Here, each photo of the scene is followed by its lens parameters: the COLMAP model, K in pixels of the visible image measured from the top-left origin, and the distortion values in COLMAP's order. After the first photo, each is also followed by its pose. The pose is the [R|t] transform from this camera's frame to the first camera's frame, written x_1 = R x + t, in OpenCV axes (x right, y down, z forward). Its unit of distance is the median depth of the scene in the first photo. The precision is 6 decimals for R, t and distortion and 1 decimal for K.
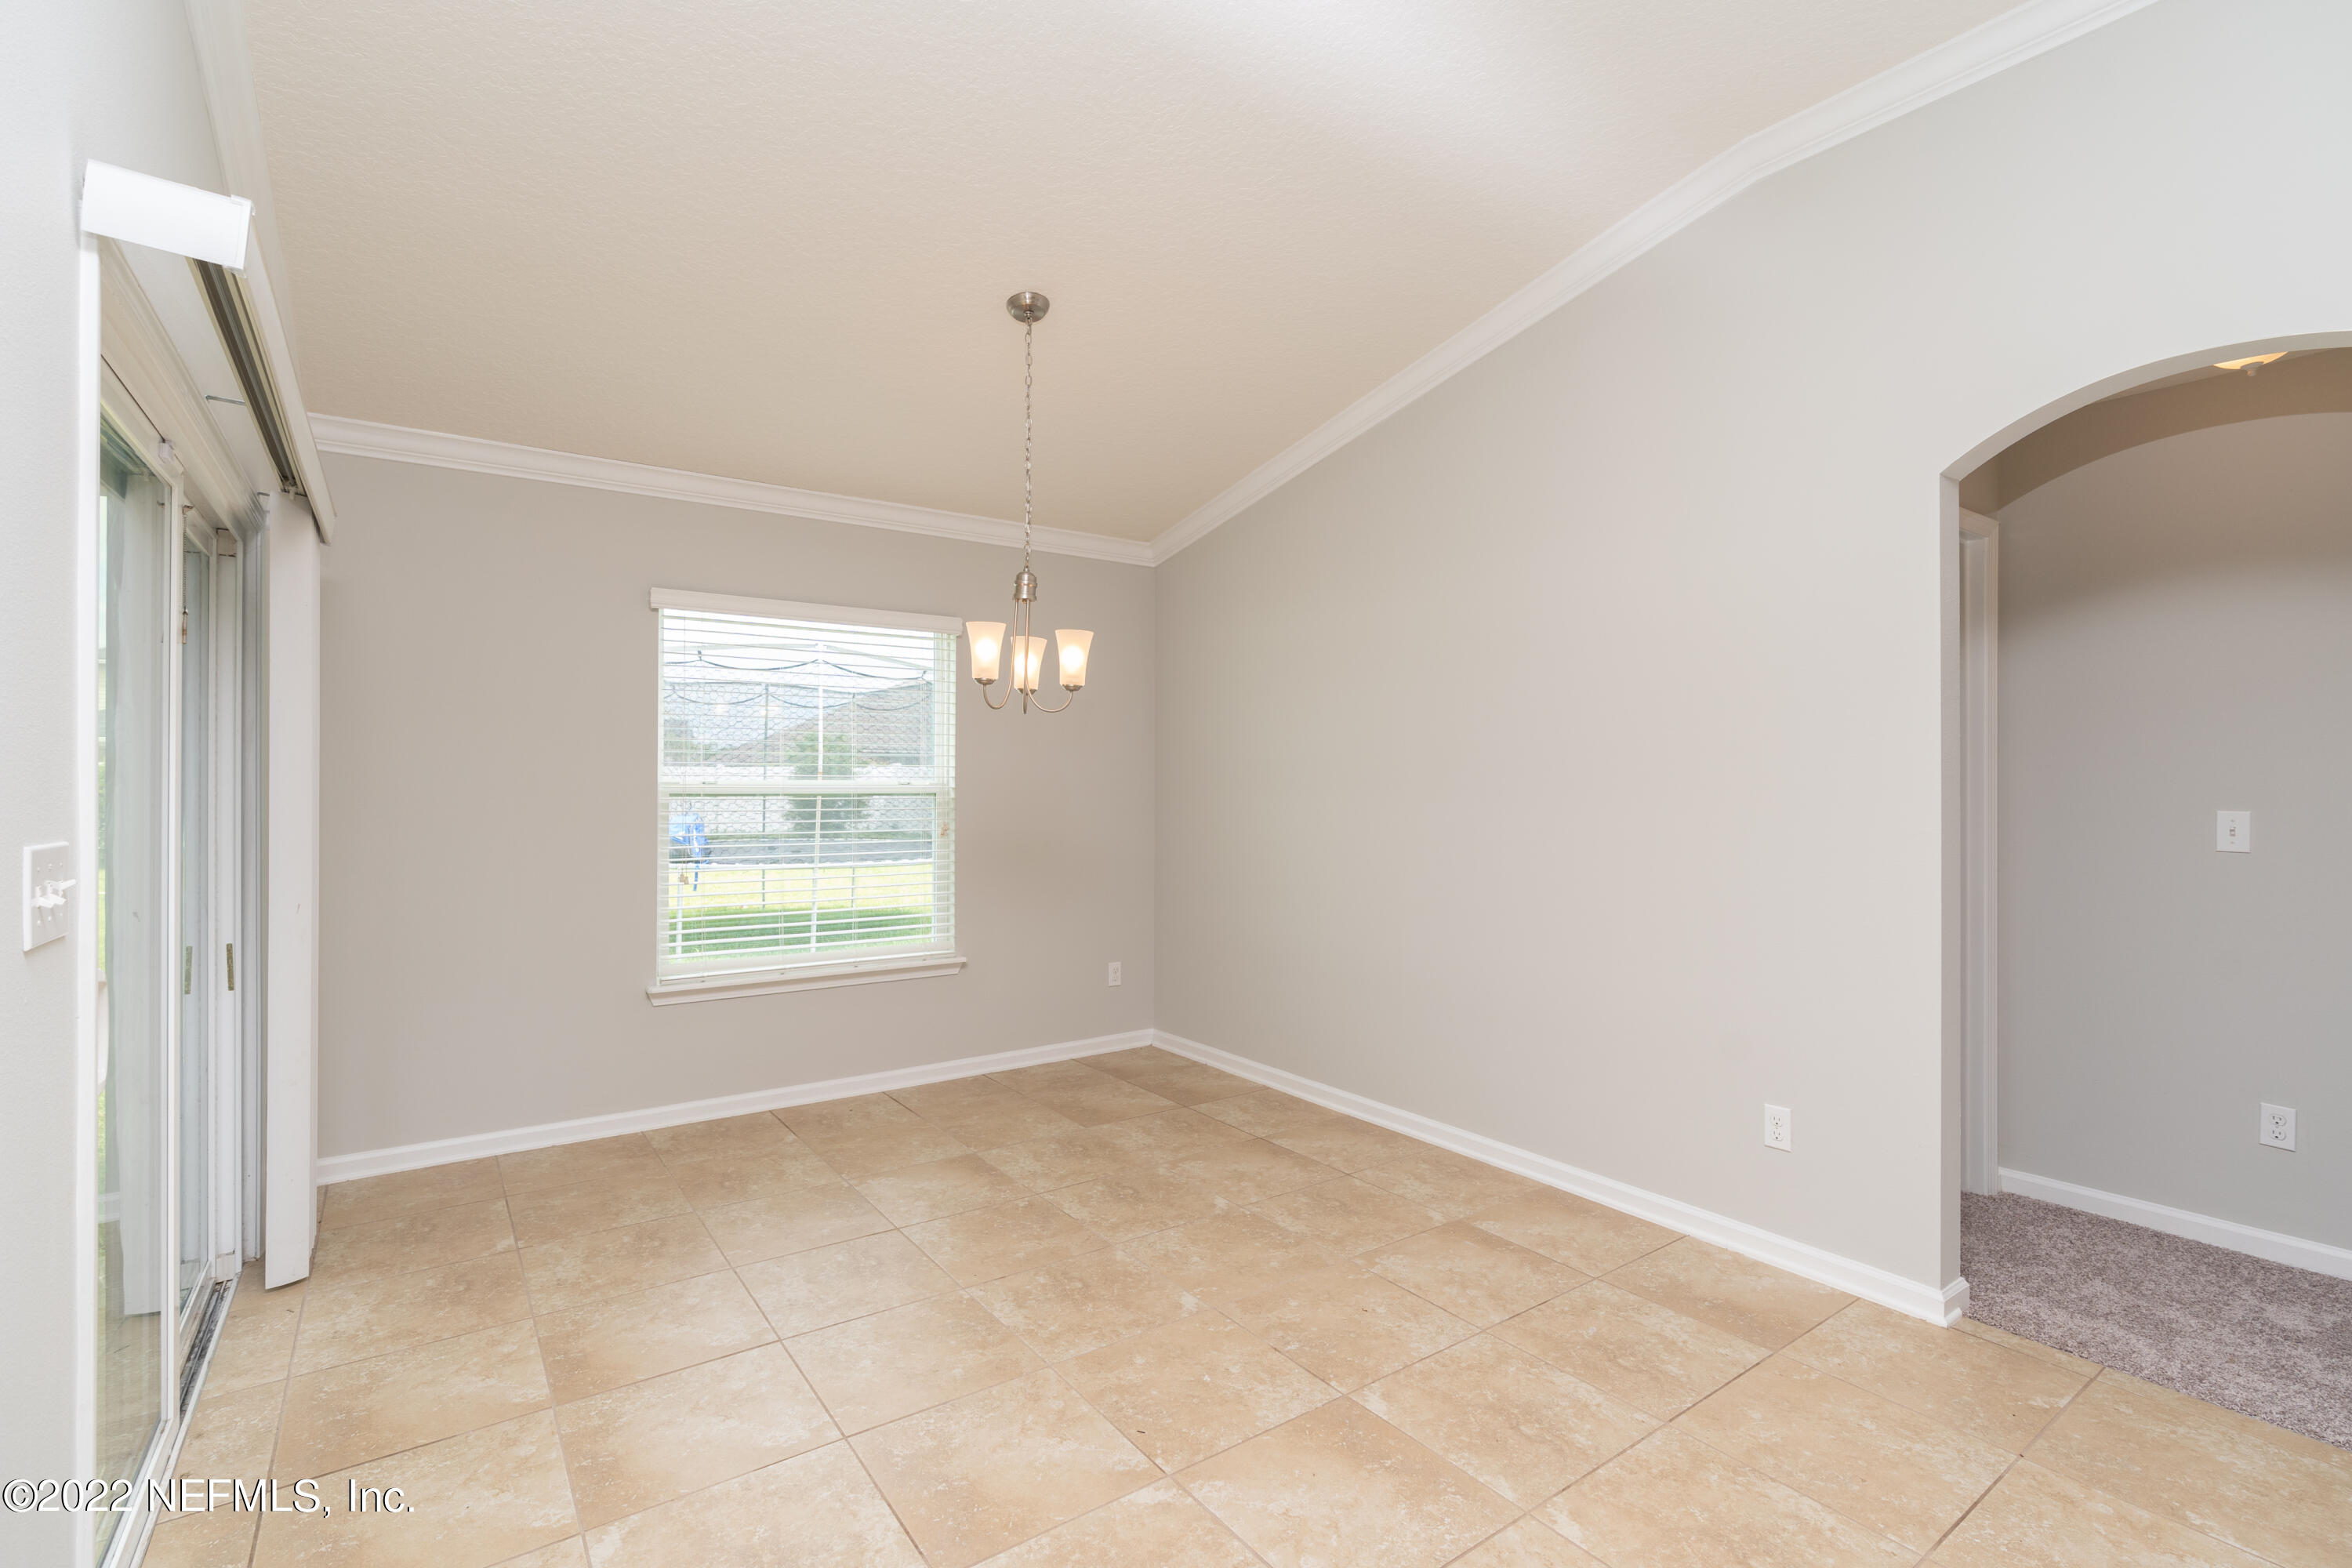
lens RADIAL K [[1063.8, 0, 1183.6], [0, 1063.8, 775.6], [0, 0, 1]] dist [-0.004685, 0.001144]
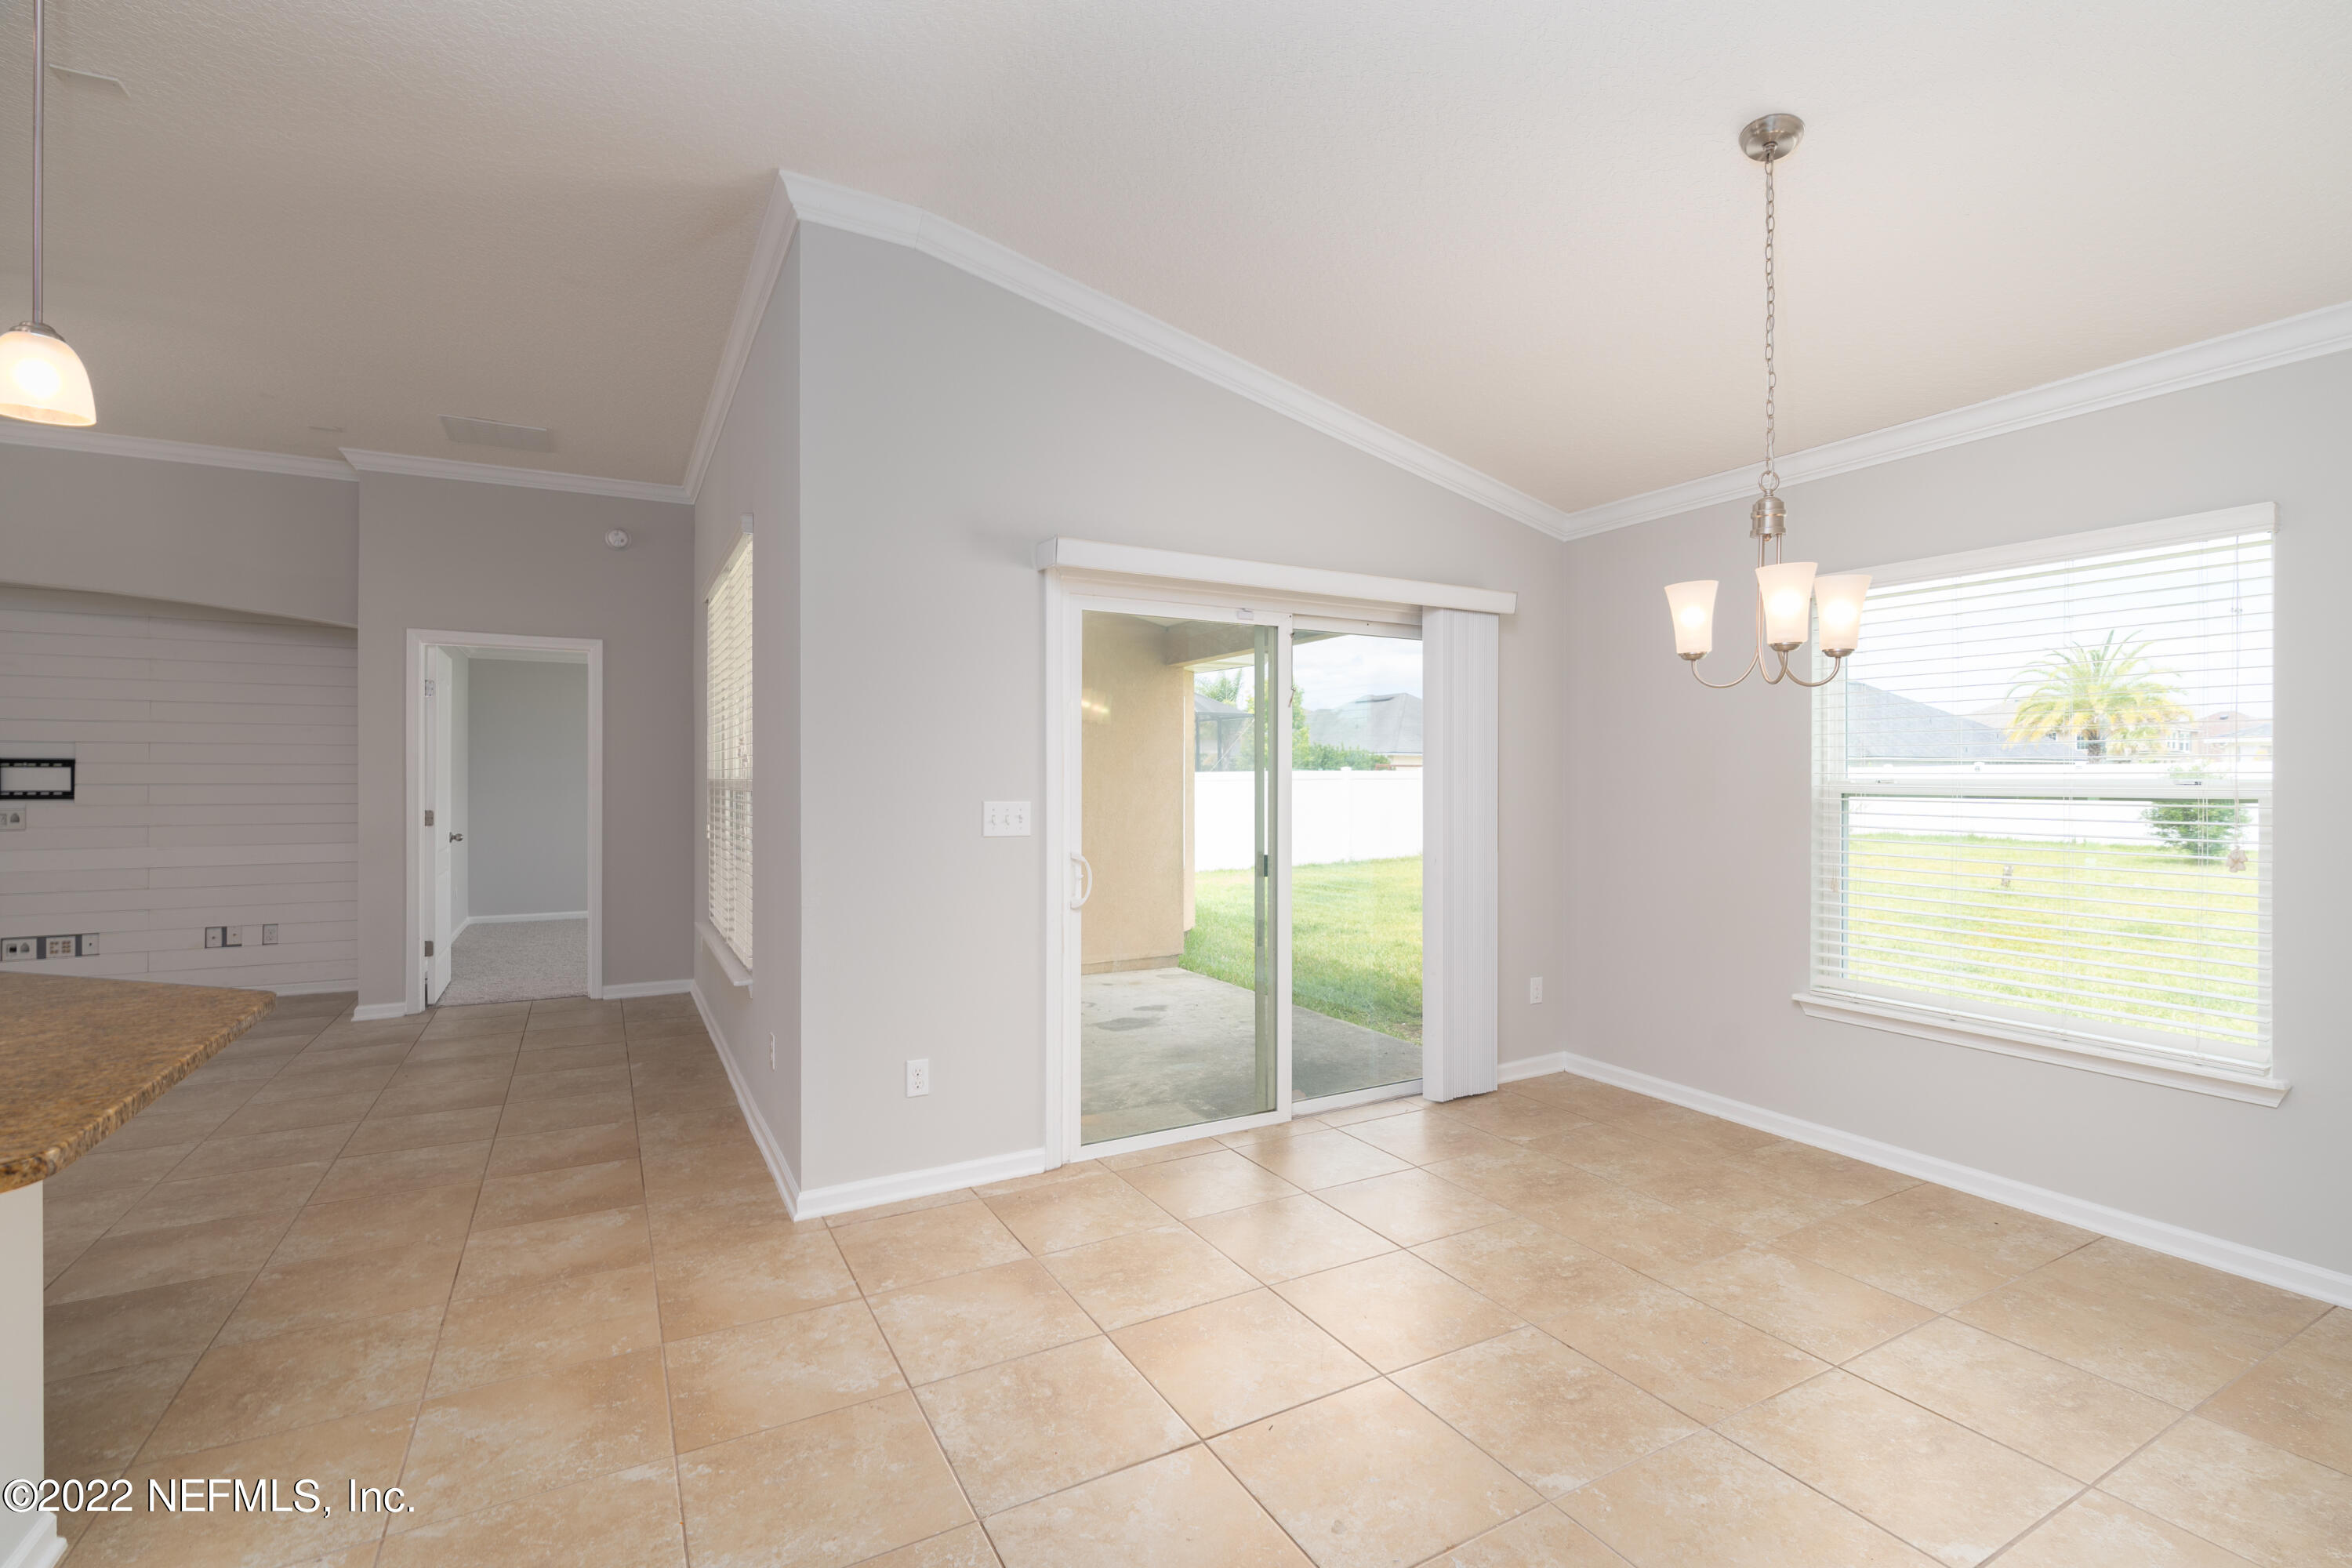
lens RADIAL K [[1063.8, 0, 1184.9], [0, 1063.8, 792.4], [0, 0, 1]] dist [-0.004685, 0.001144]
pose [[-0.127251, 0.007135, -0.991845, 0.539433], [0.009724, 0.999935, 0.005945, 0.004702], [0.991823, -0.008888, -0.127312, 0.587317]]
